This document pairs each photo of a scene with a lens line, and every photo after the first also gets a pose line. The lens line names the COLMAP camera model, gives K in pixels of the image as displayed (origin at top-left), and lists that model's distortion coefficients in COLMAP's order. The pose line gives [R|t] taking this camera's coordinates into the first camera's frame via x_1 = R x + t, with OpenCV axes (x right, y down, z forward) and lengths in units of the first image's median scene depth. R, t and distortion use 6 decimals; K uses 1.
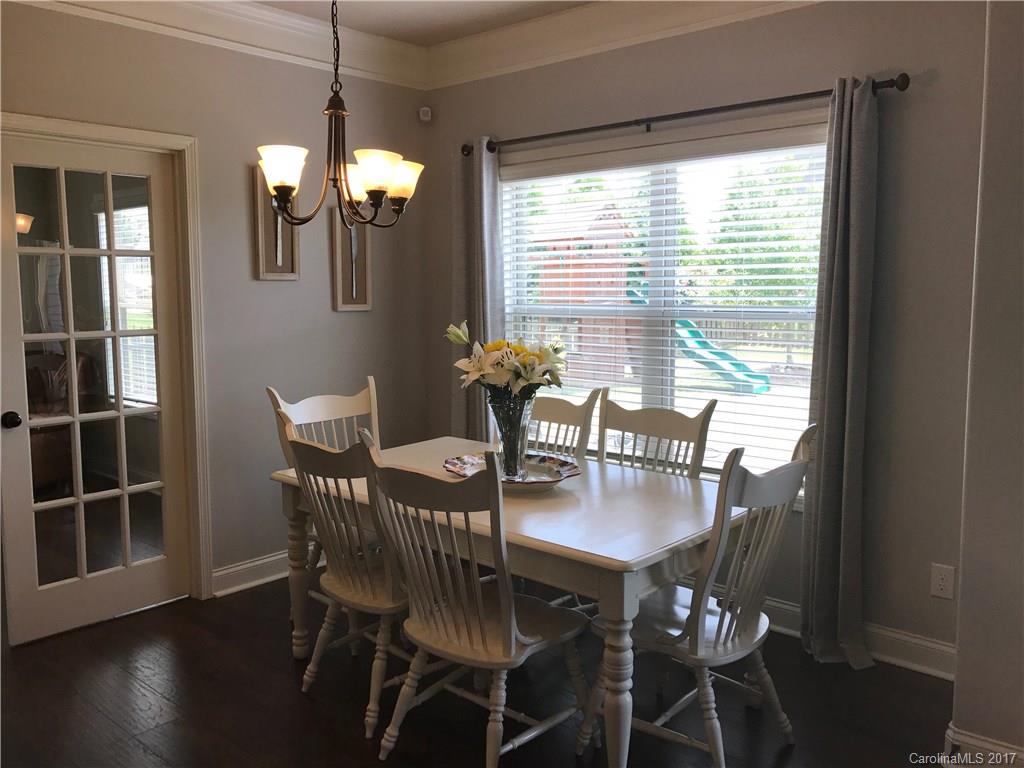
lens RADIAL K [[856.8, 0, 509.0], [0, 856.8, 379.2], [0, 0, 1]] dist [0.022225, -0.001751]
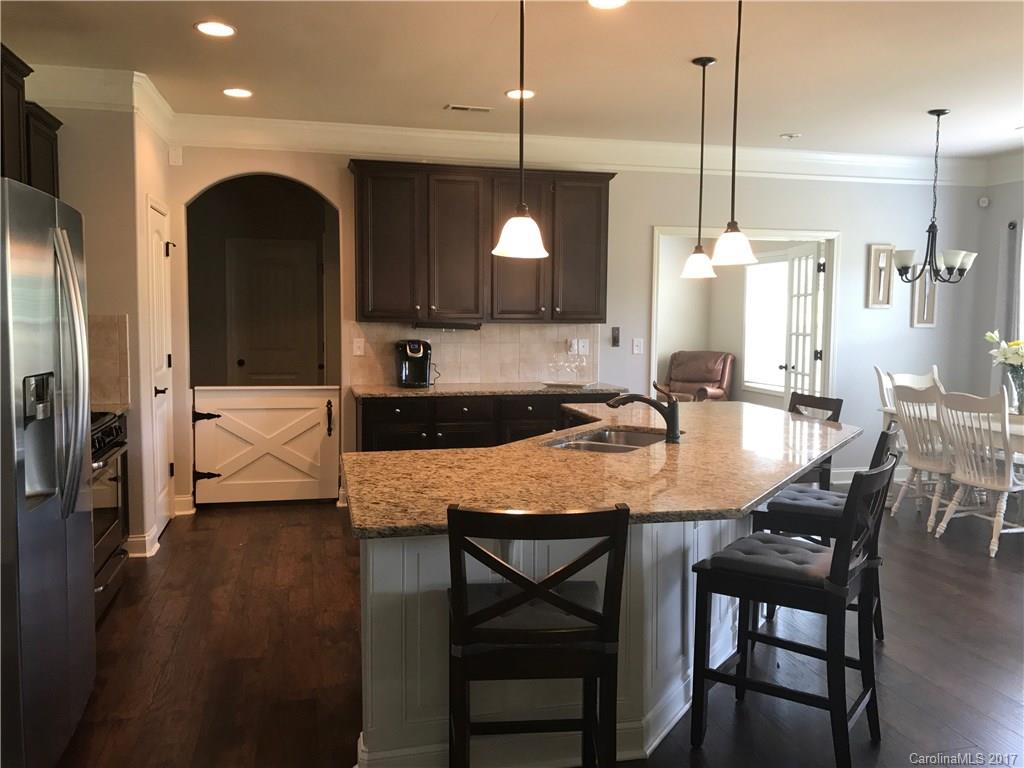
lens RADIAL K [[856.8, 0, 518.3], [0, 856.8, 376.3], [0, 0, 1]] dist [0.022225, -0.001751]
pose [[0.830863, 0.049818, -0.554242, 0.136579], [-0.070173, 0.997414, -0.015545, 0.143845], [0.552034, 0.051809, 0.832210, -1.215885]]
